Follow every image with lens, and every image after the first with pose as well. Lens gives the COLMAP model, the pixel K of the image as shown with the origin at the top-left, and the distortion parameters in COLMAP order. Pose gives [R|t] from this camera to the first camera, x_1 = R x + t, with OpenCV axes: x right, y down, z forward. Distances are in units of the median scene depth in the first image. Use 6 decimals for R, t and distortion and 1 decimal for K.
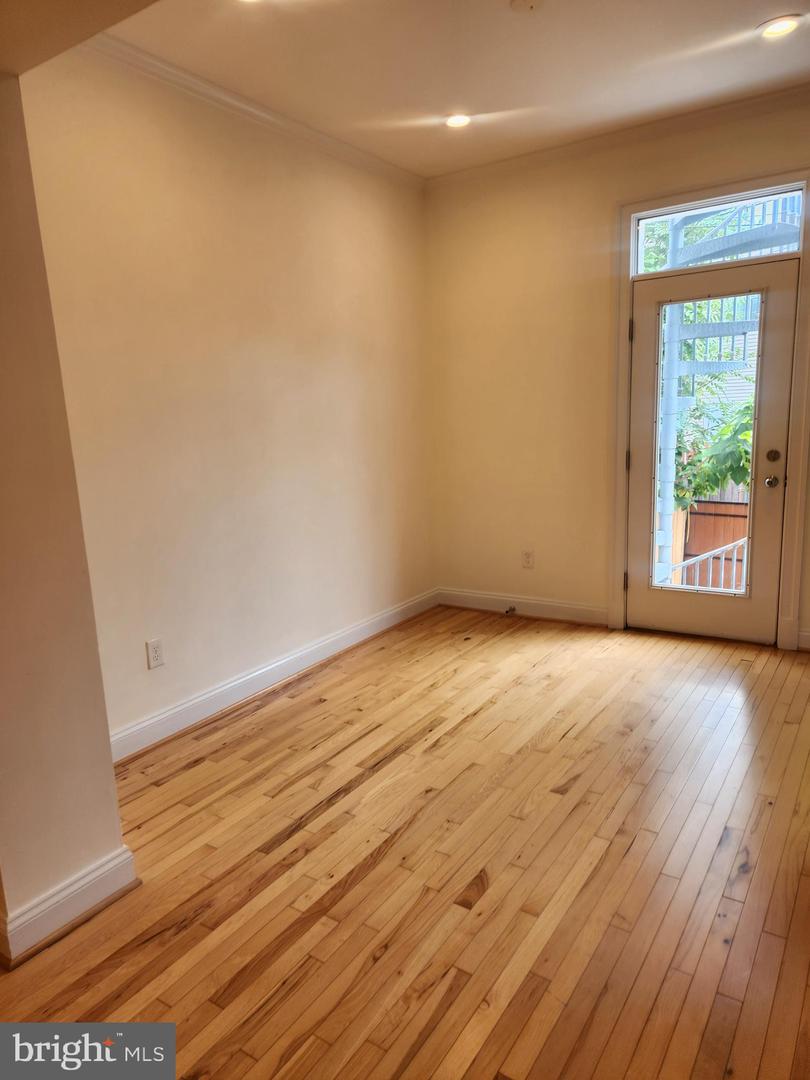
lens RADIAL K [[727.1, 0, 370.6], [0, 727.1, 532.4], [0, 0, 1]] dist [0.071639, -0.050095]
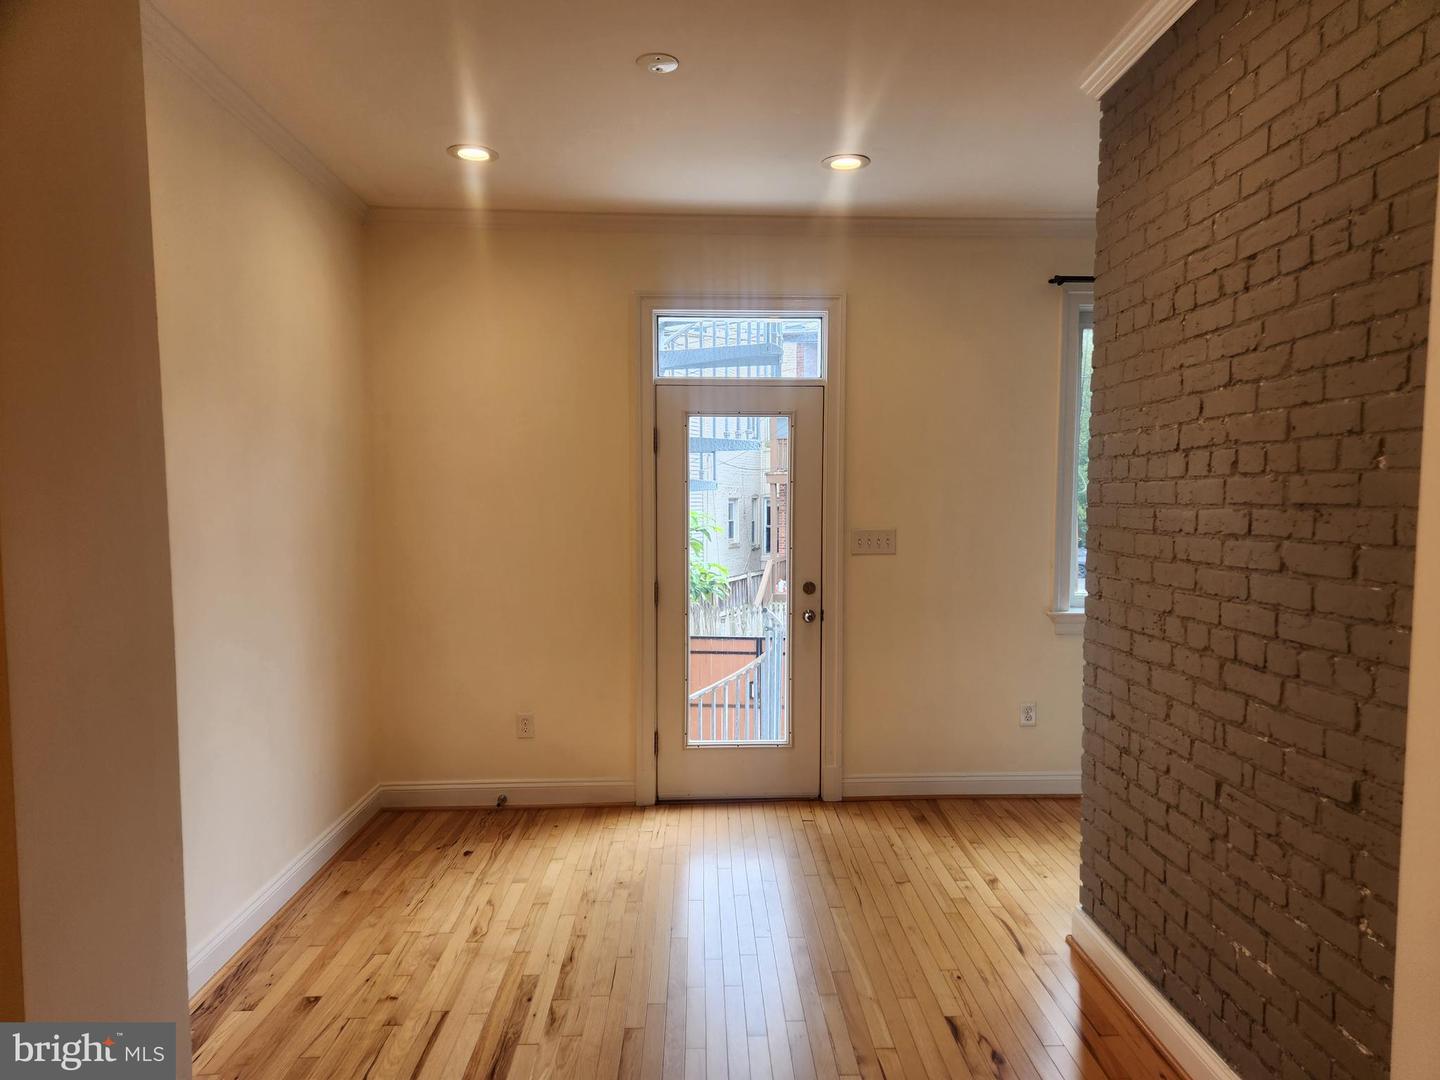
lens RADIAL K [[969.5, 0, 715.7], [0, 969.5, 545.7], [0, 0, 1]] dist [0.071639, -0.050095]
pose [[0.805975, 0.014375, 0.591775, -0.257752], [0.064953, 0.991521, -0.112550, -0.026113], [-0.588376, 0.129150, 0.798207, 0.090539]]
